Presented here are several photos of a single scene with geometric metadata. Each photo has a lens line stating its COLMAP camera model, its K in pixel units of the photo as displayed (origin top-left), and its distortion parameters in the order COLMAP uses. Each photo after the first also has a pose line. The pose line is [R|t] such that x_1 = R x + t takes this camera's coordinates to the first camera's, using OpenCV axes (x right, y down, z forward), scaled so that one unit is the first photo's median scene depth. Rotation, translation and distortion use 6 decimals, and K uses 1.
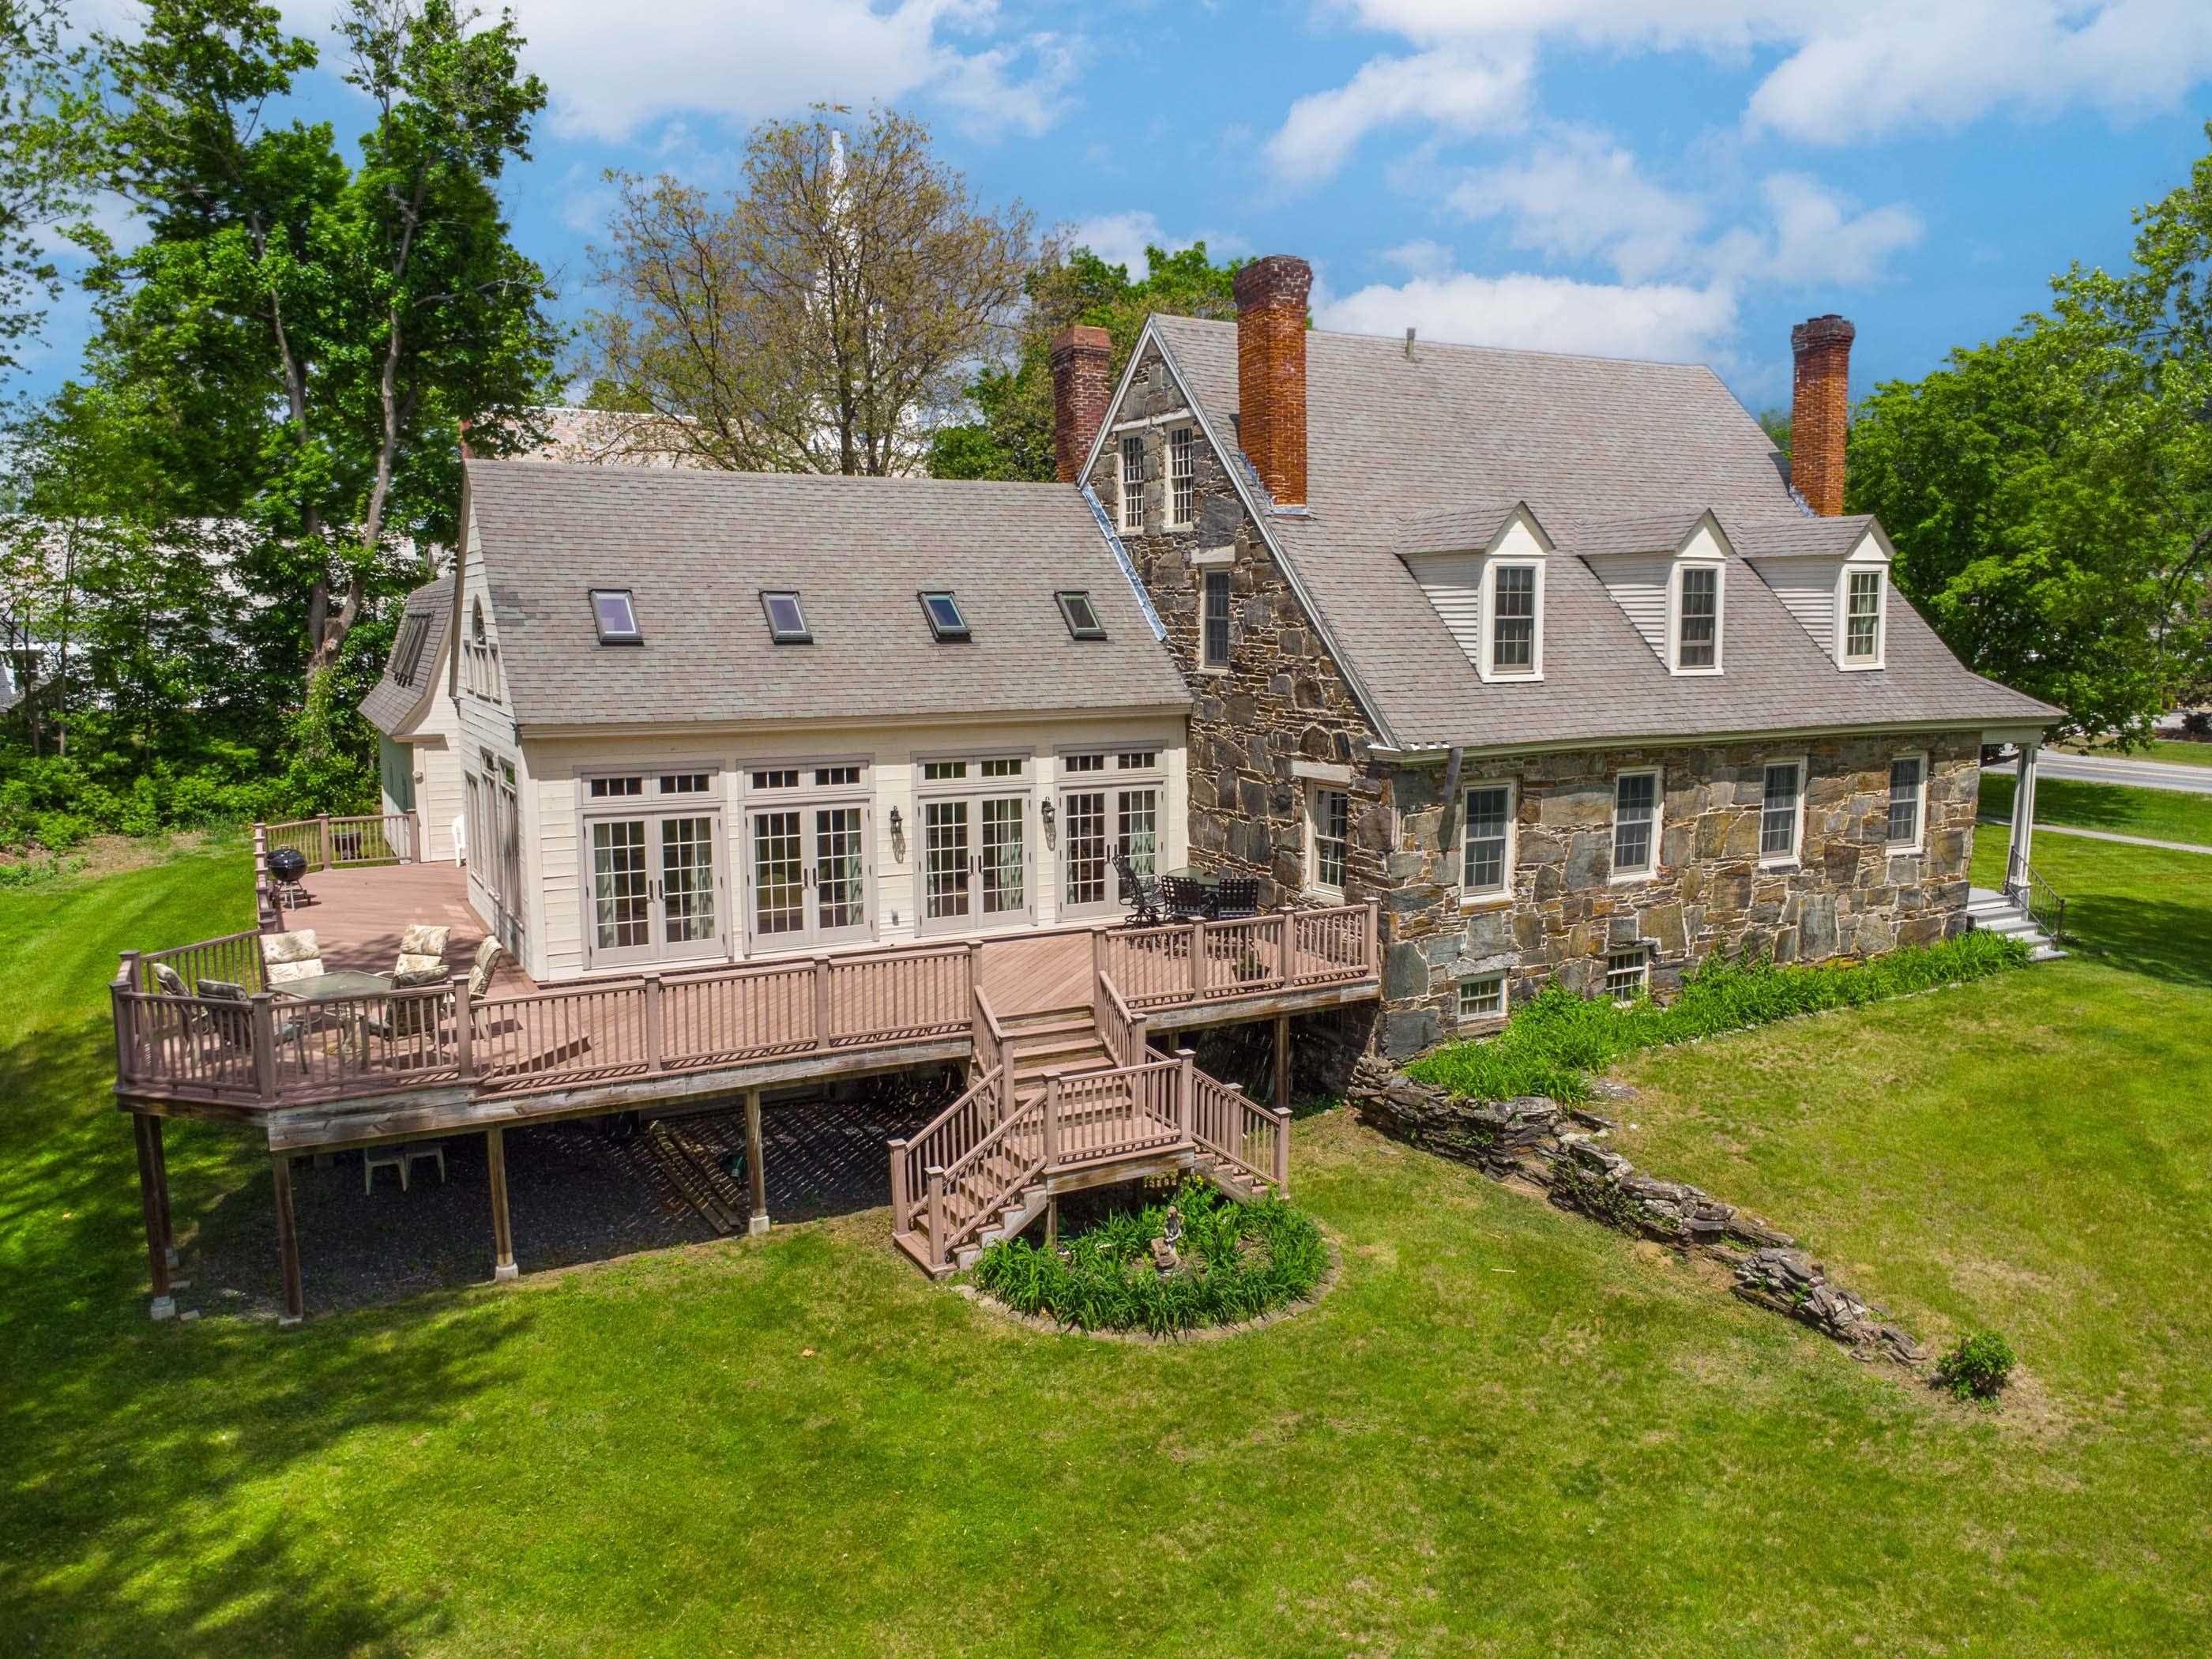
lens RADIAL K [[1569.3, 0, 1106.0], [0, 1569.3, 829.5], [0, 0, 1]] dist [-0.007983, -0.003673]
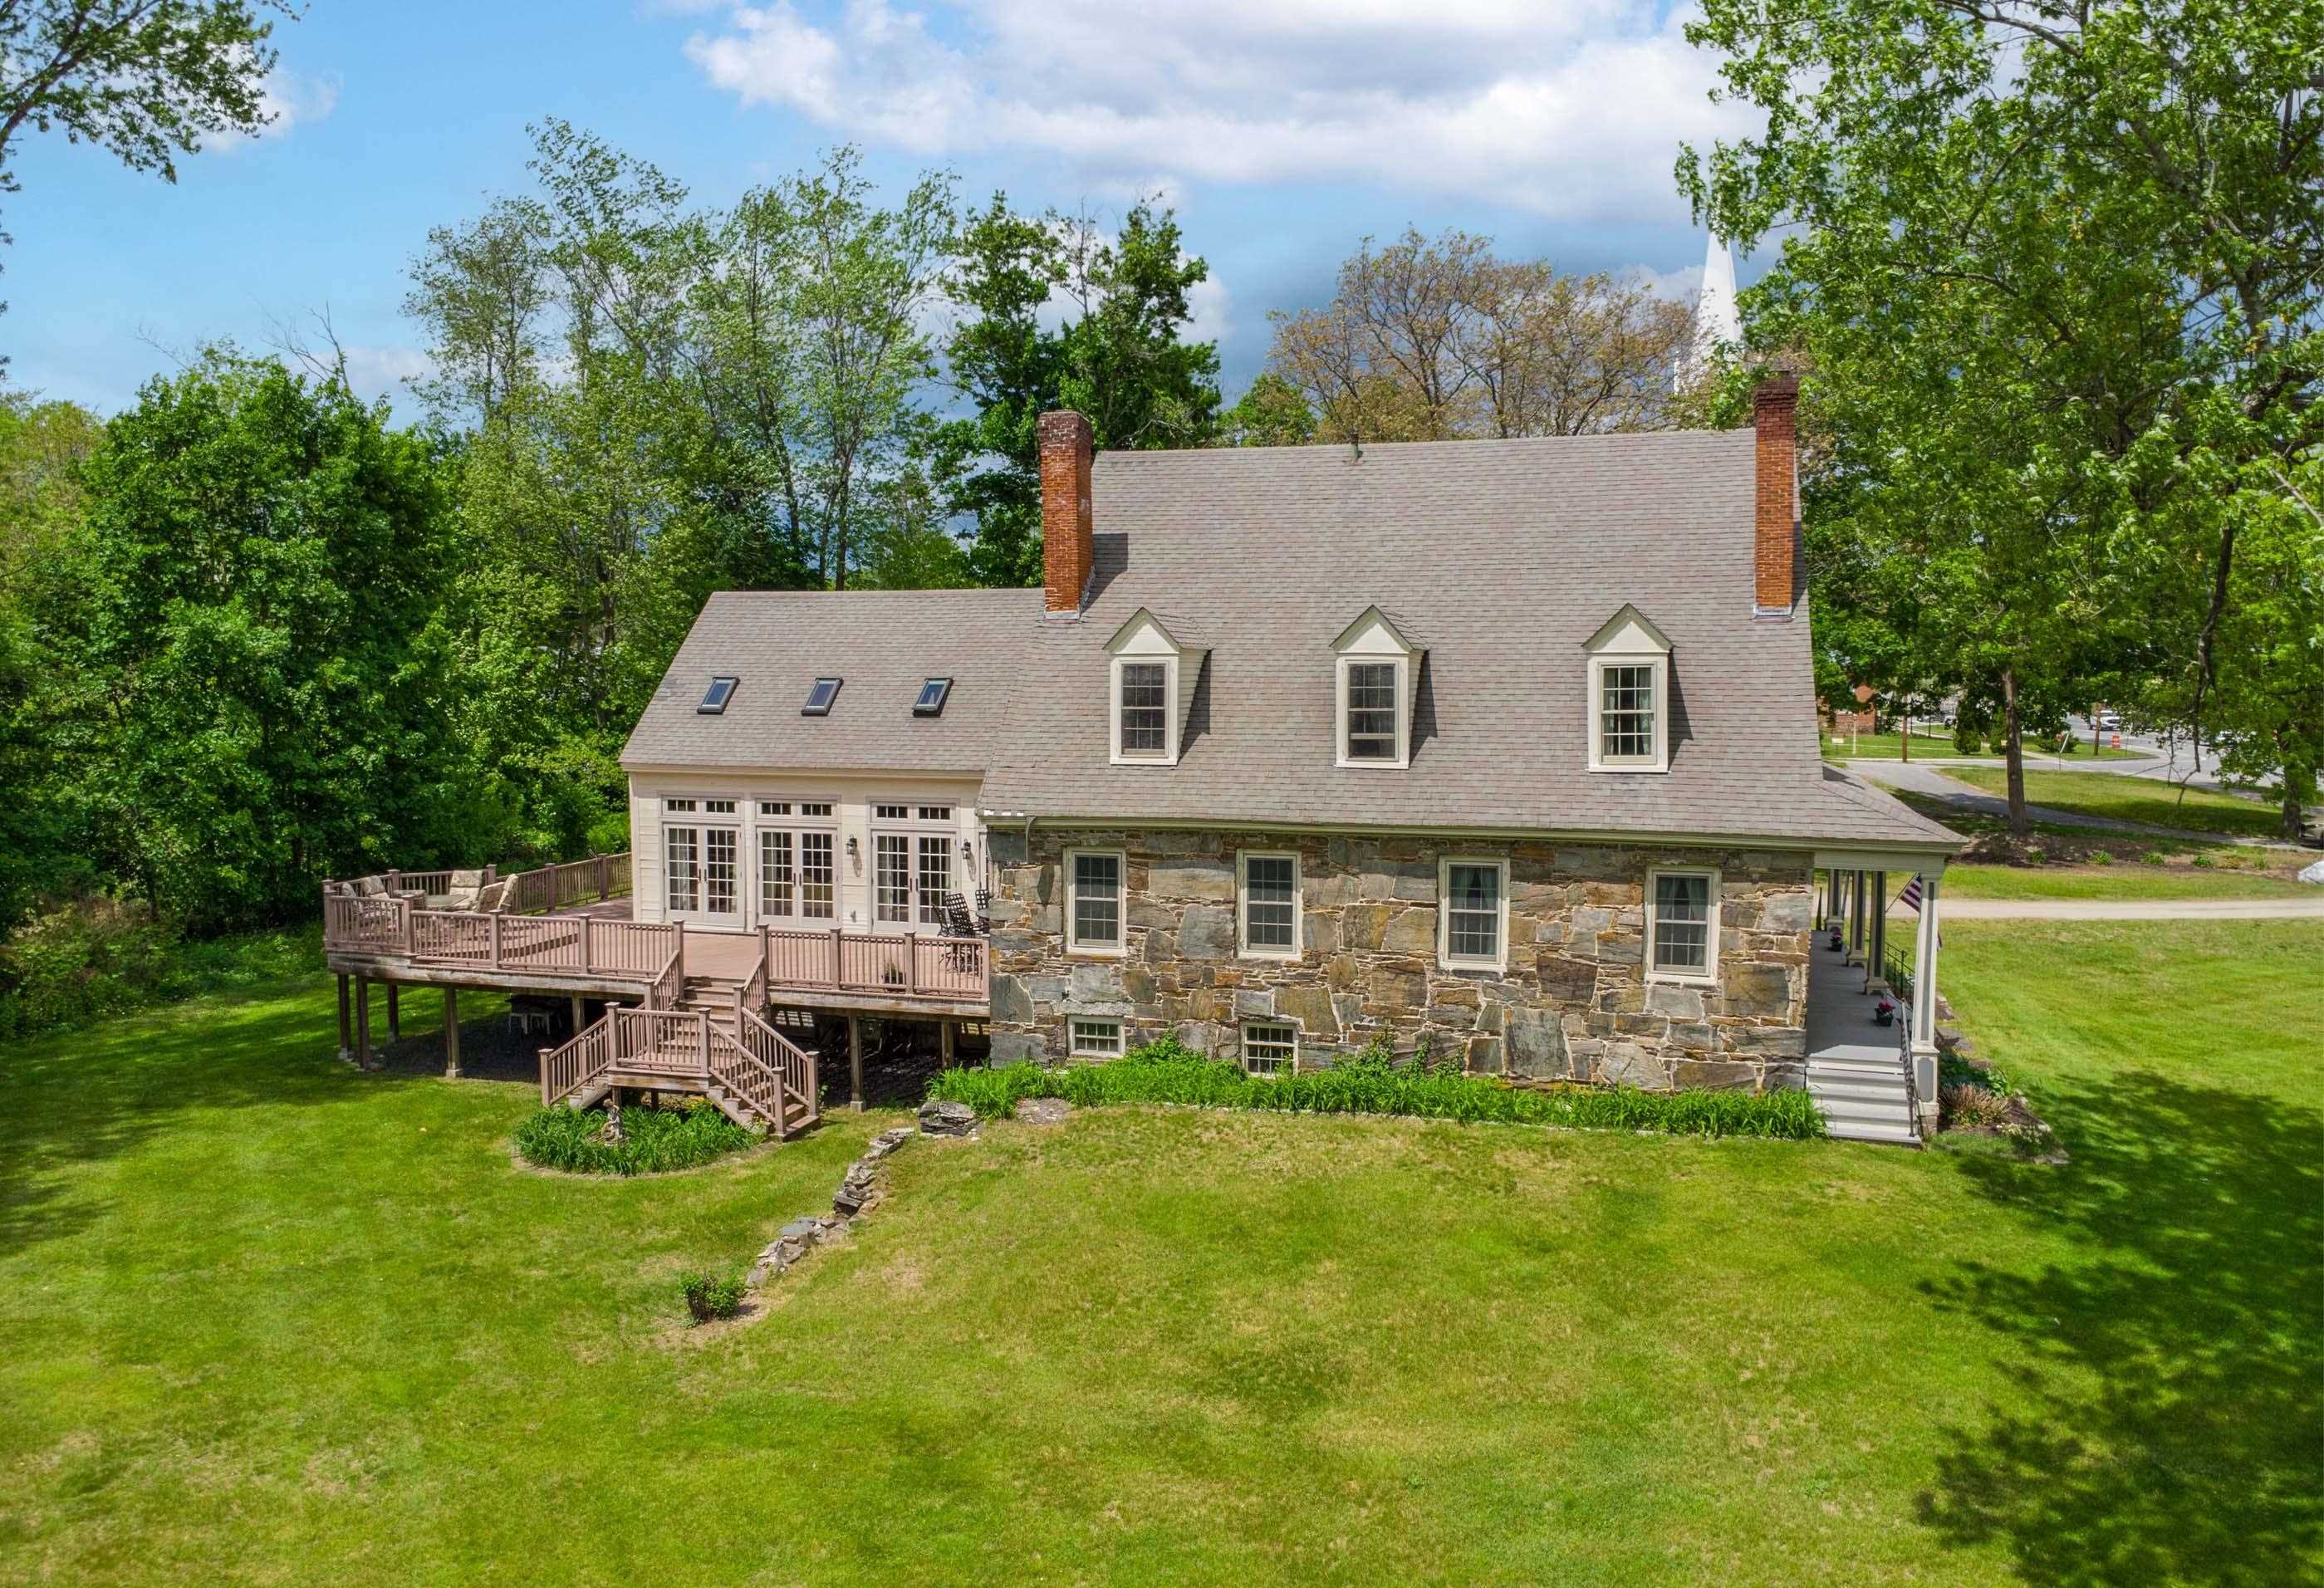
lens RADIAL K [[1640.0, 0, 1162.0], [0, 1640.0, 794.0], [0, 0, 1]] dist [-0.010160, 0.000952]
pose [[0.719526, 0.058600, -0.691988, 1.064637], [-0.093811, 0.995502, -0.013242, -0.057362], [0.688100, 0.074445, 0.721787, 0.149046]]
